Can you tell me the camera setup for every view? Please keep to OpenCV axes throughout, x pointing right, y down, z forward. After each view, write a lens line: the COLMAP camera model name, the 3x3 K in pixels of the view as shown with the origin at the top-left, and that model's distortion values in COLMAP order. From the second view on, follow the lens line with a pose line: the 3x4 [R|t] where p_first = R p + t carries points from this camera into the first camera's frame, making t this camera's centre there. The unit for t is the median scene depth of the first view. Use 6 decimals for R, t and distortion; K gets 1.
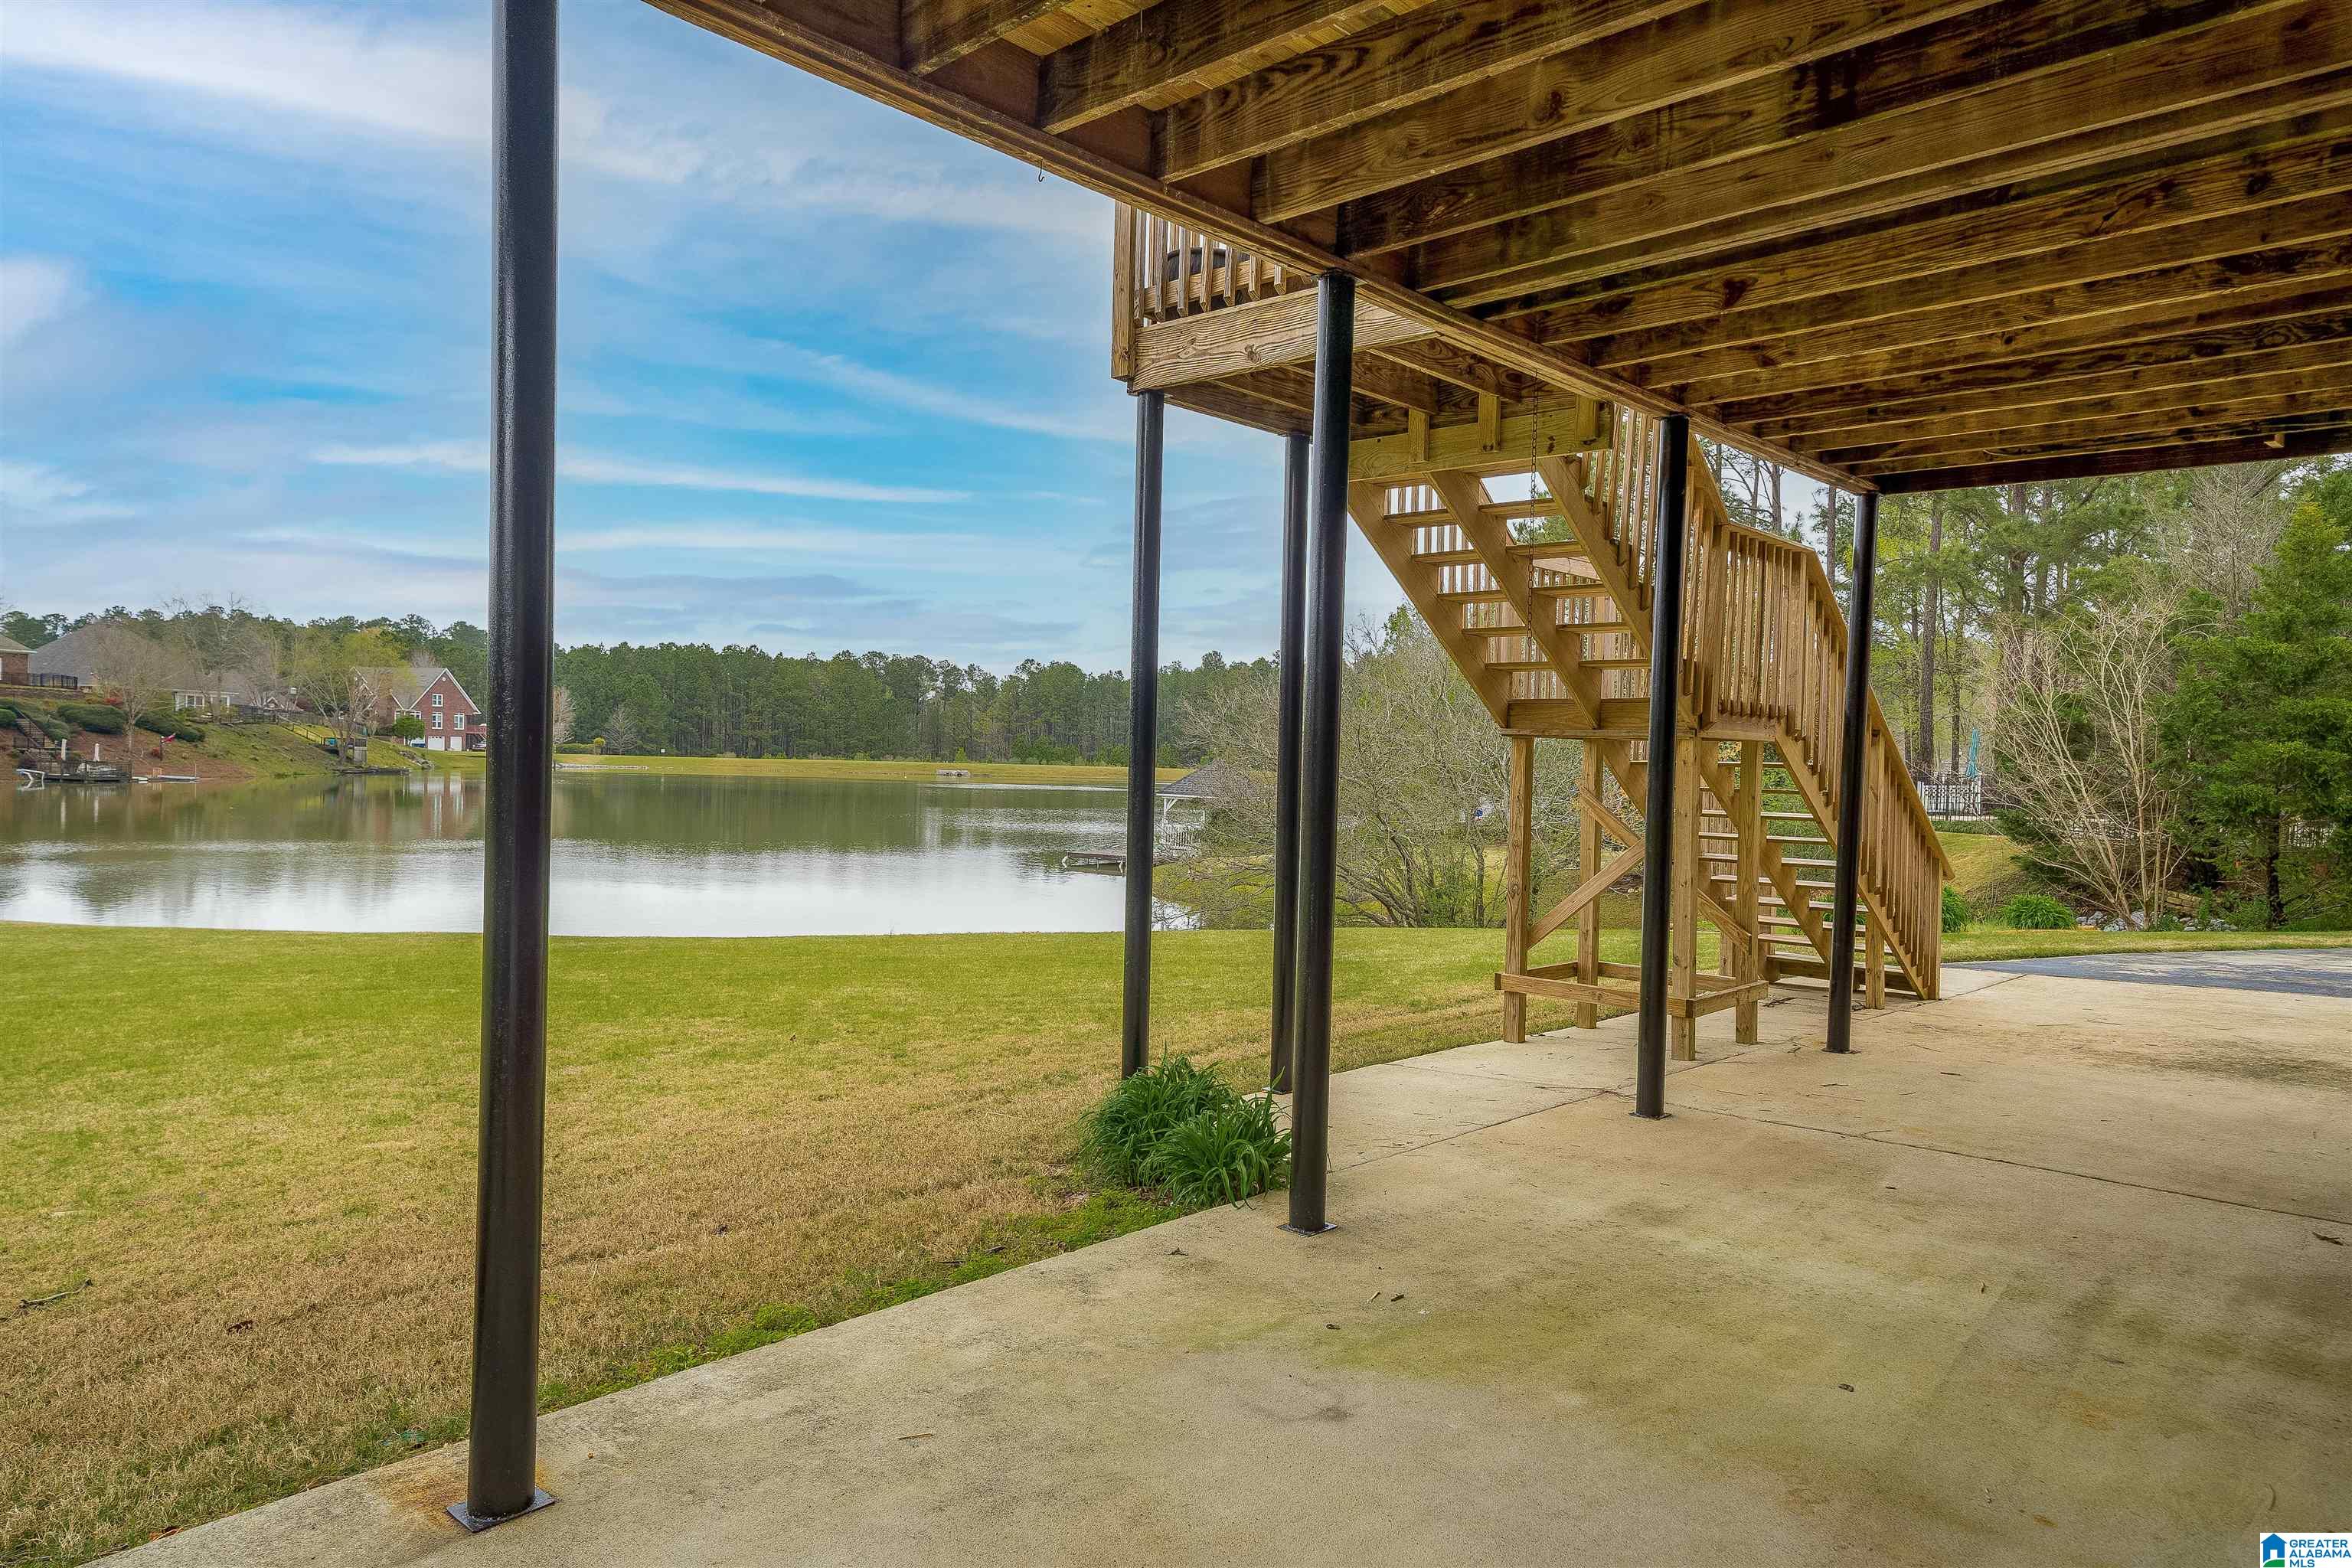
lens RADIAL K [[1465.8, 0, 1174.6], [0, 1465.8, 788.5], [0, 0, 1]] dist [0.025986, 0.003326]
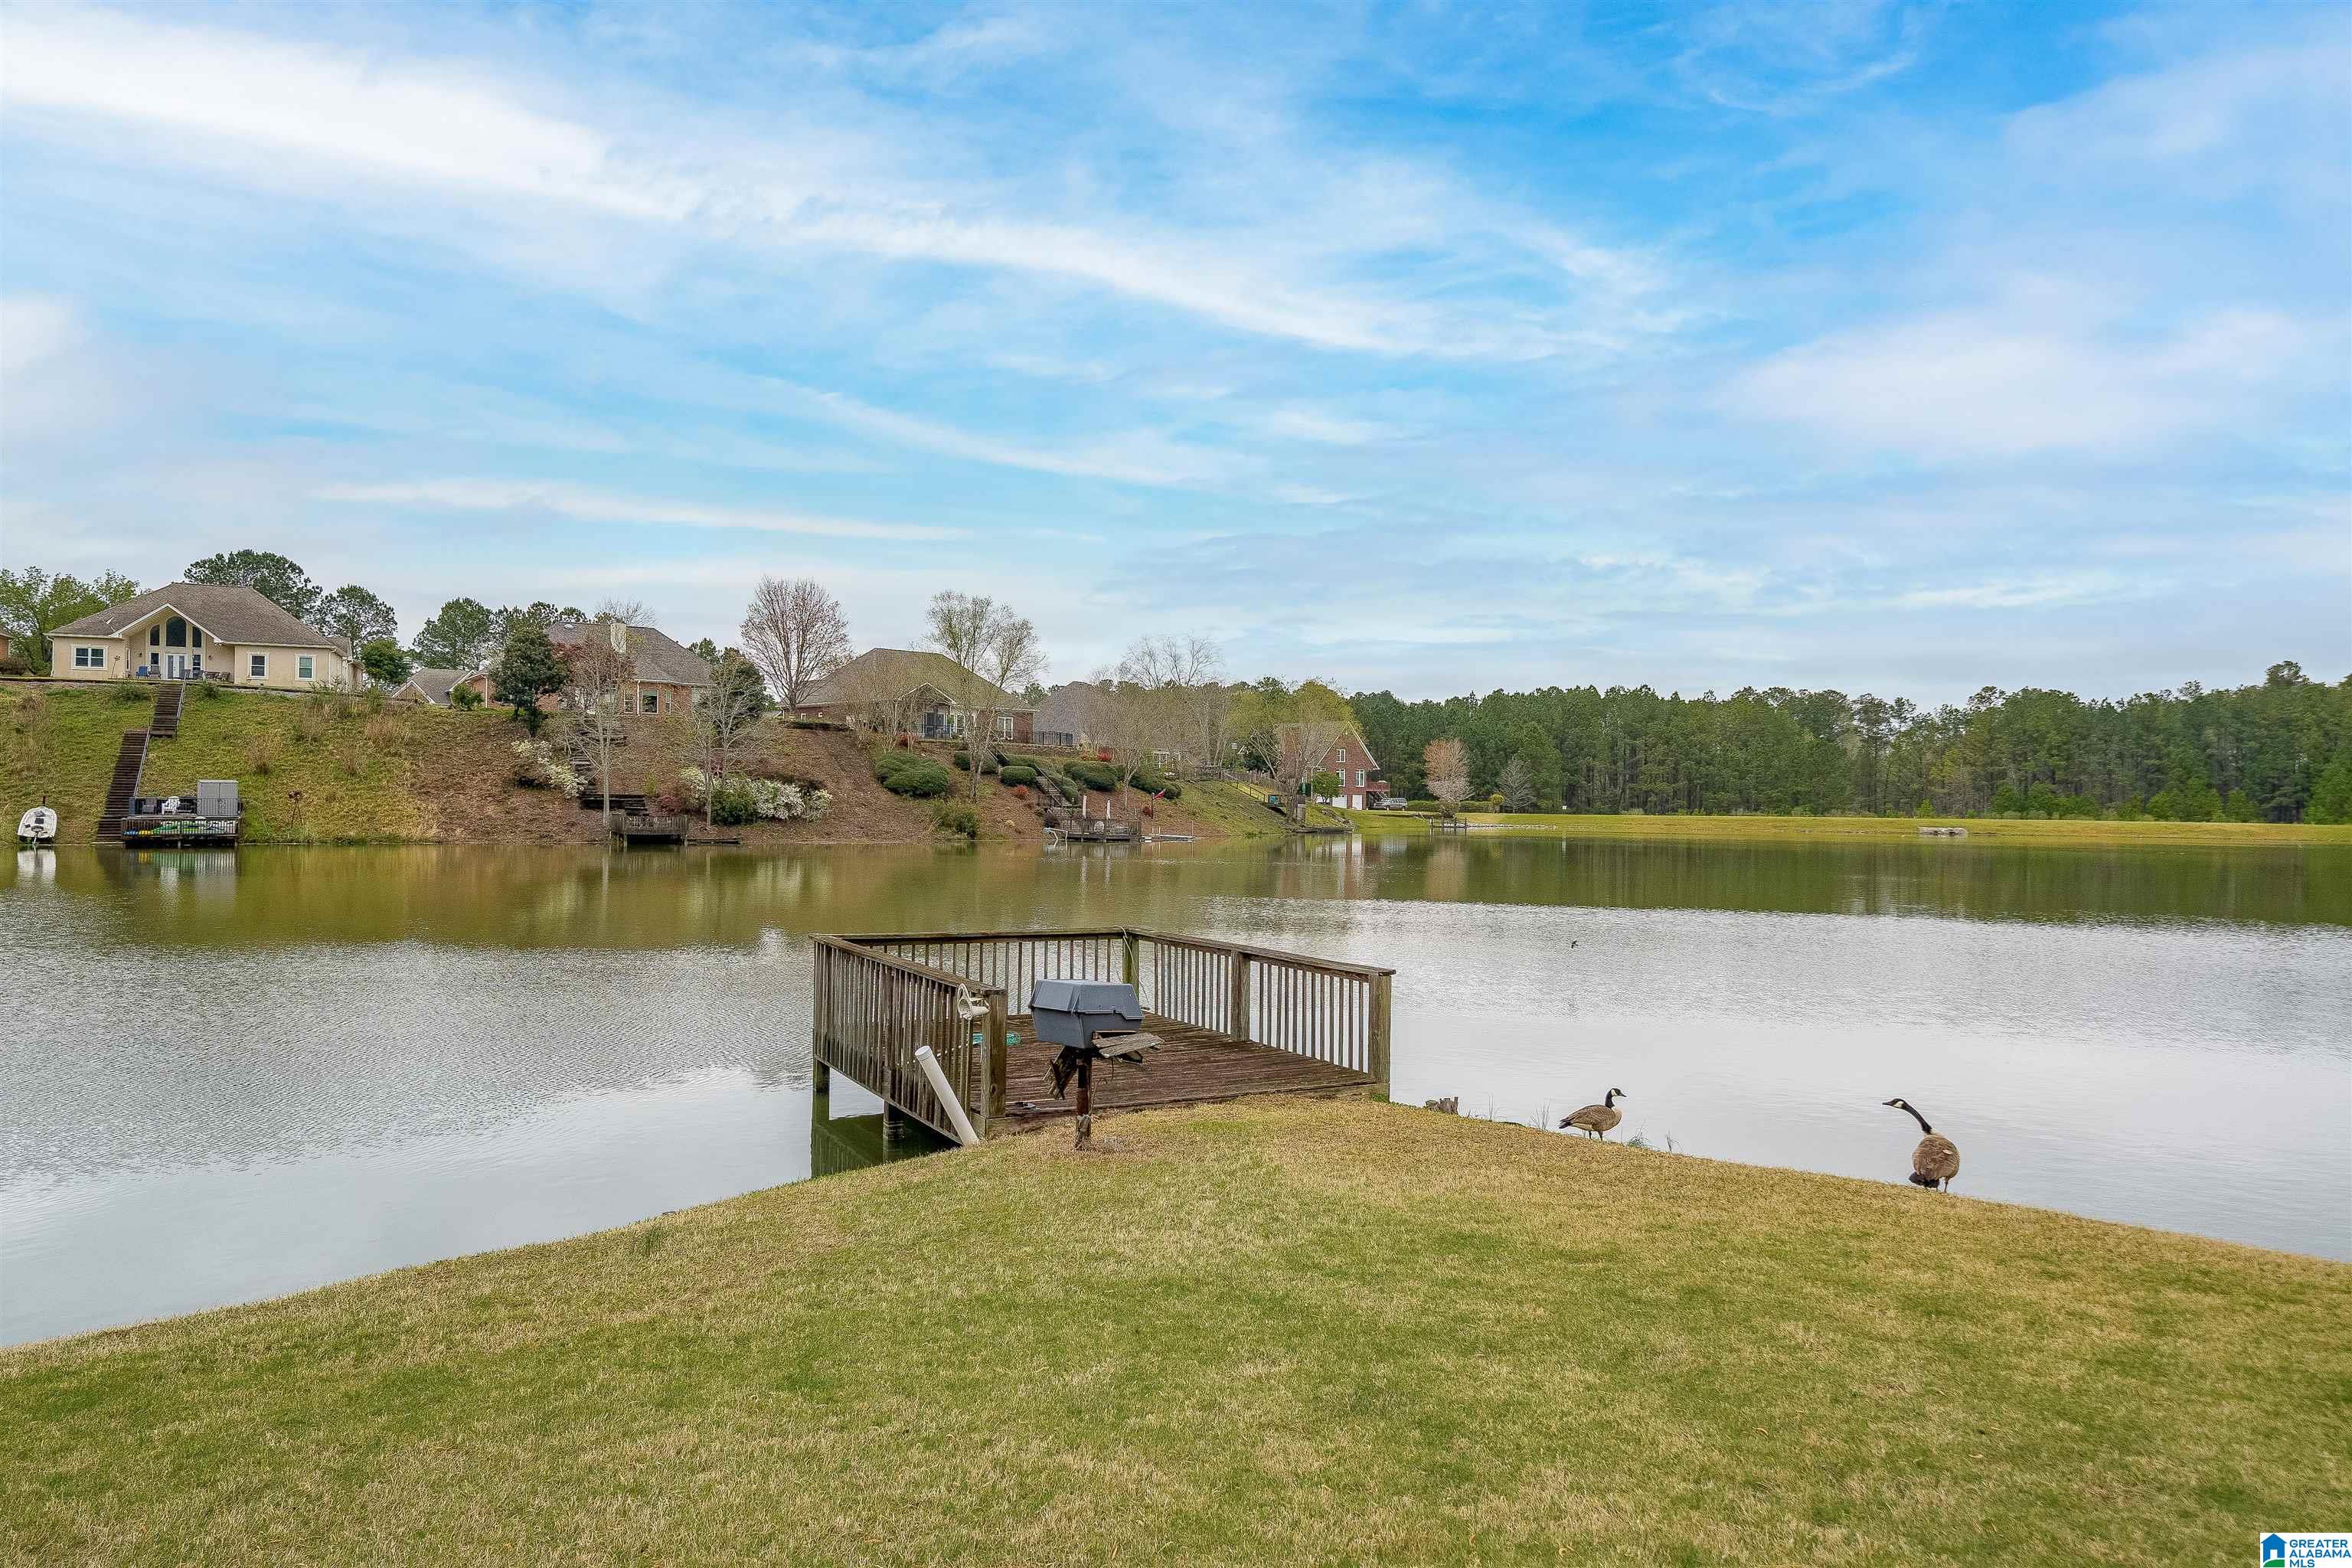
lens RADIAL K [[1533.8, 0, 1175.0], [0, 1533.8, 794.2], [0, 0, 1]] dist [0.021058, 0.005880]
pose [[0.879869, -0.017630, -0.474890, -0.160639], [-0.000556, 0.999273, -0.038127, 0.001905], [0.475217, 0.033811, 0.879219, 0.118825]]
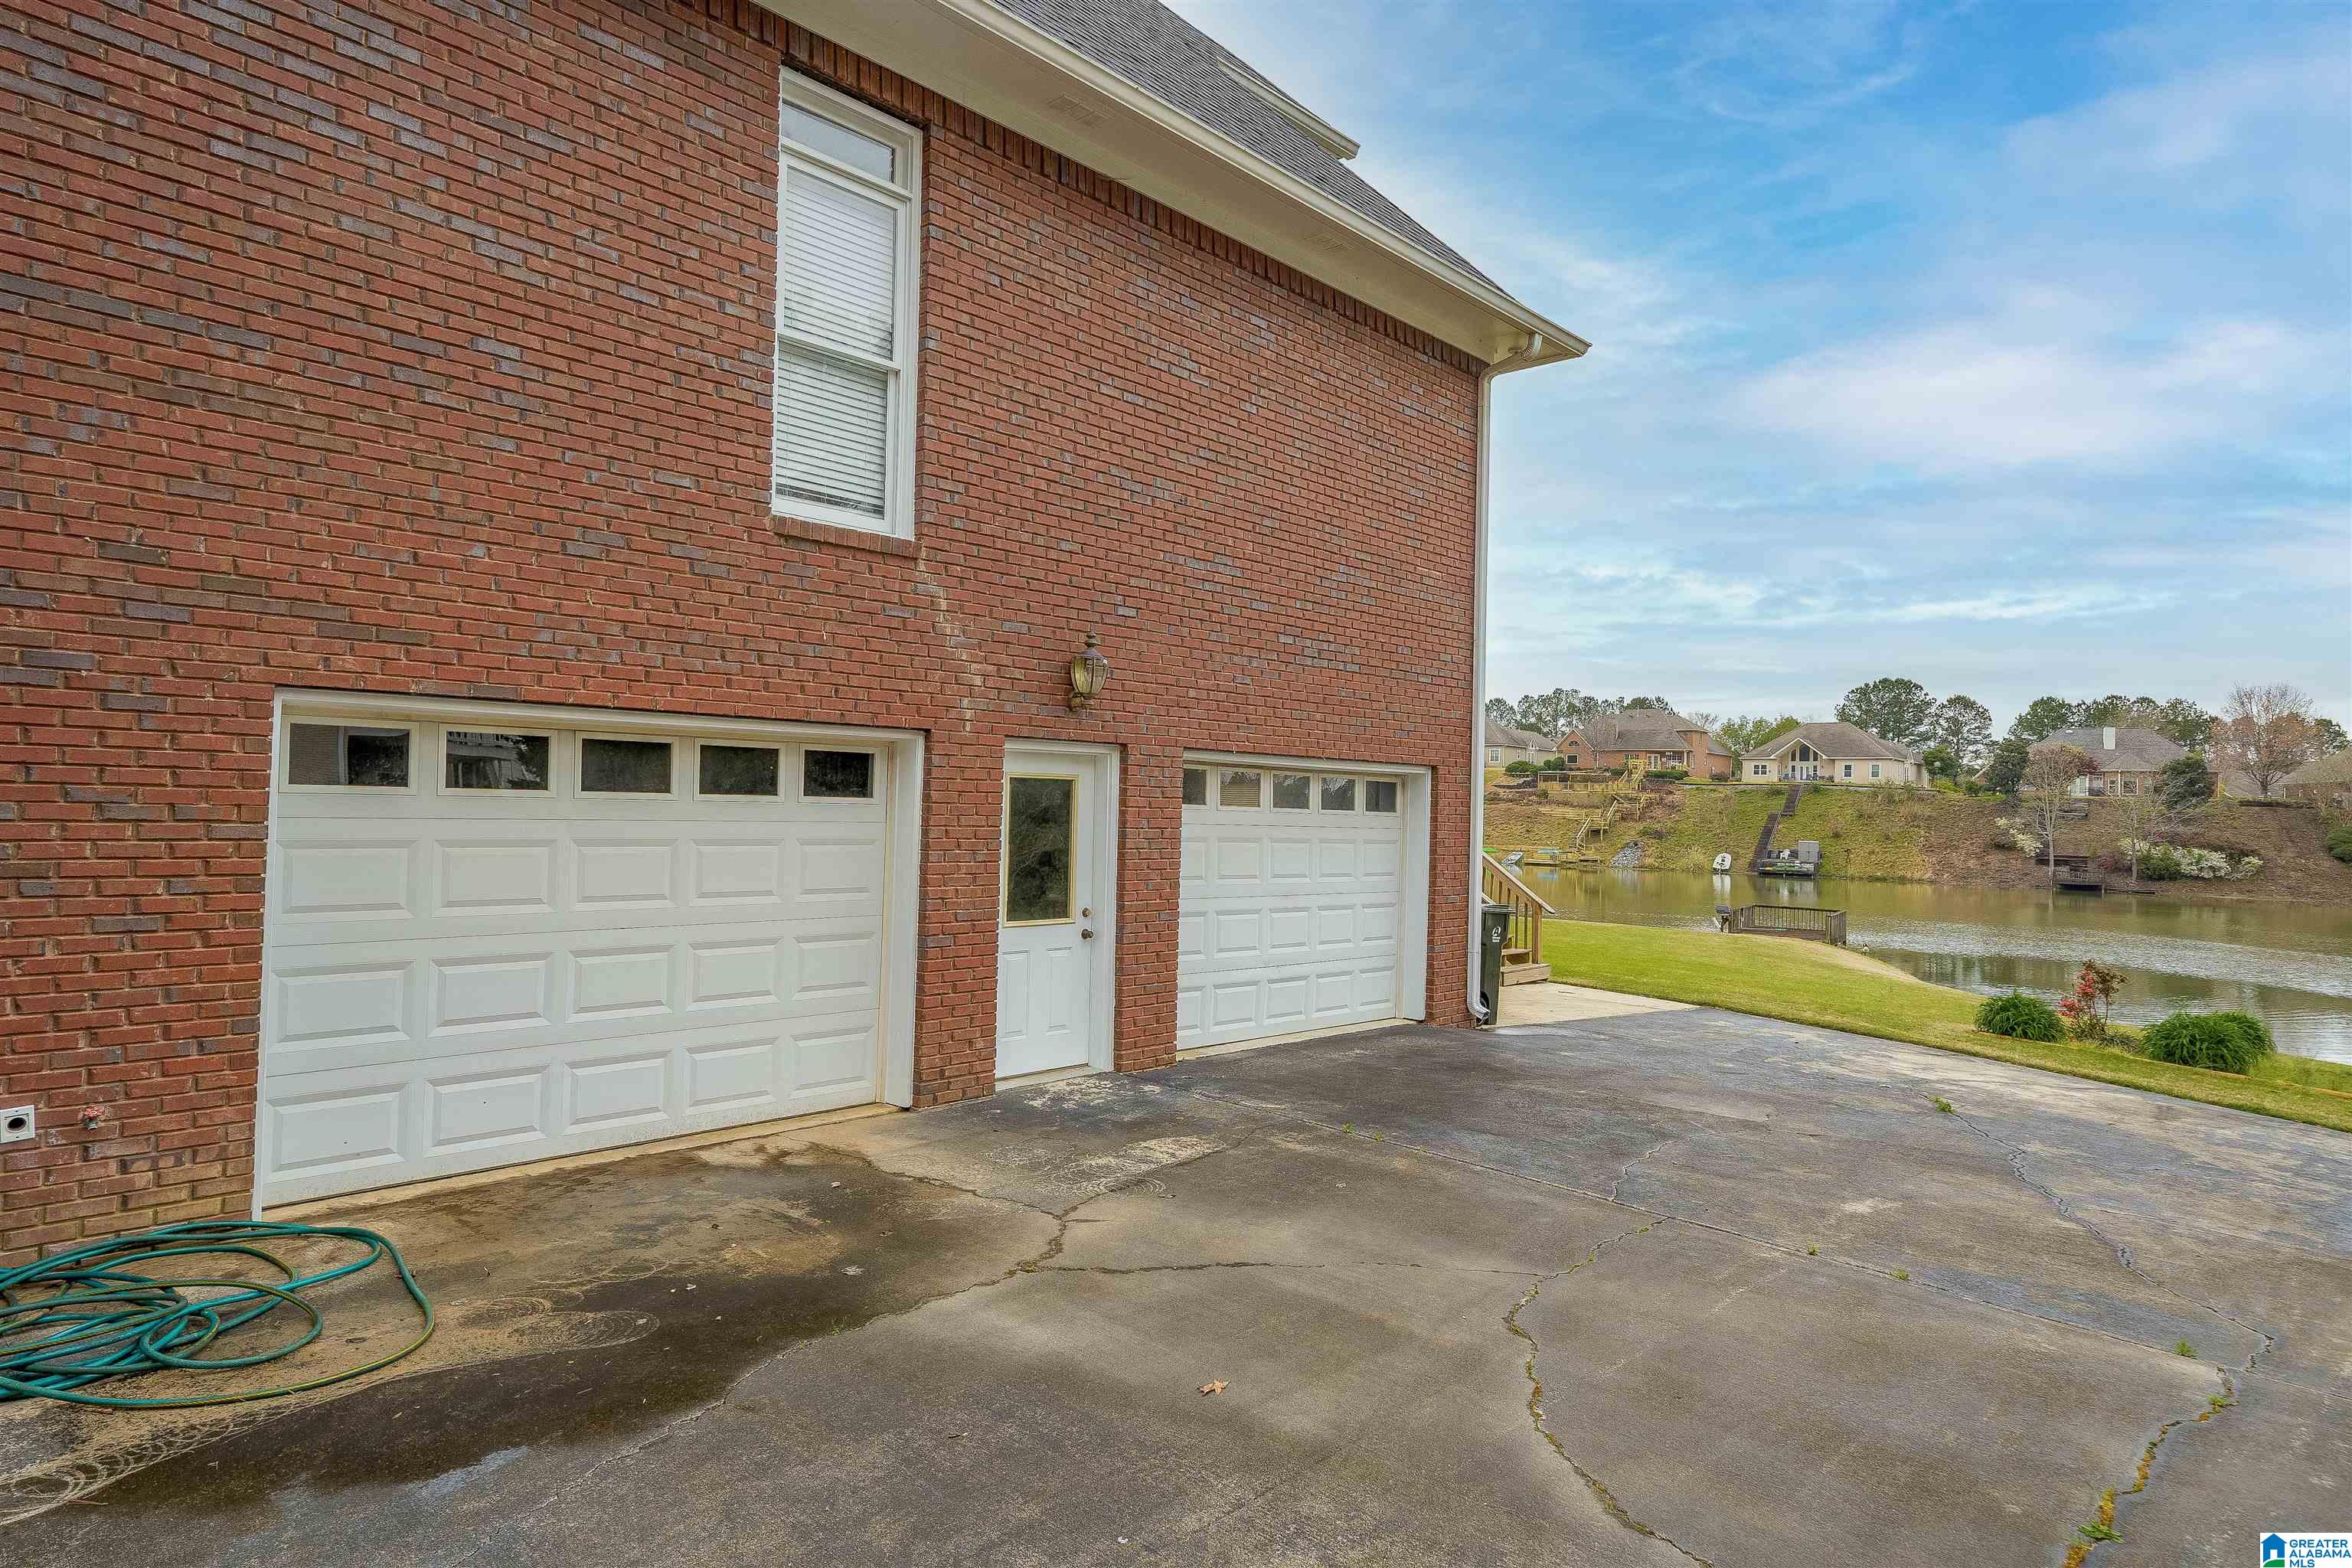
lens RADIAL K [[1327.6, 0, 1171.9], [0, 1327.6, 787.1], [0, 0, 1]] dist [0.033724, 0.001087]
pose [[-0.005595, -0.042344, -0.999087, 0.128159], [-0.051490, 0.997790, -0.042000, -0.001135], [0.998658, 0.051208, -0.007763, 0.040377]]
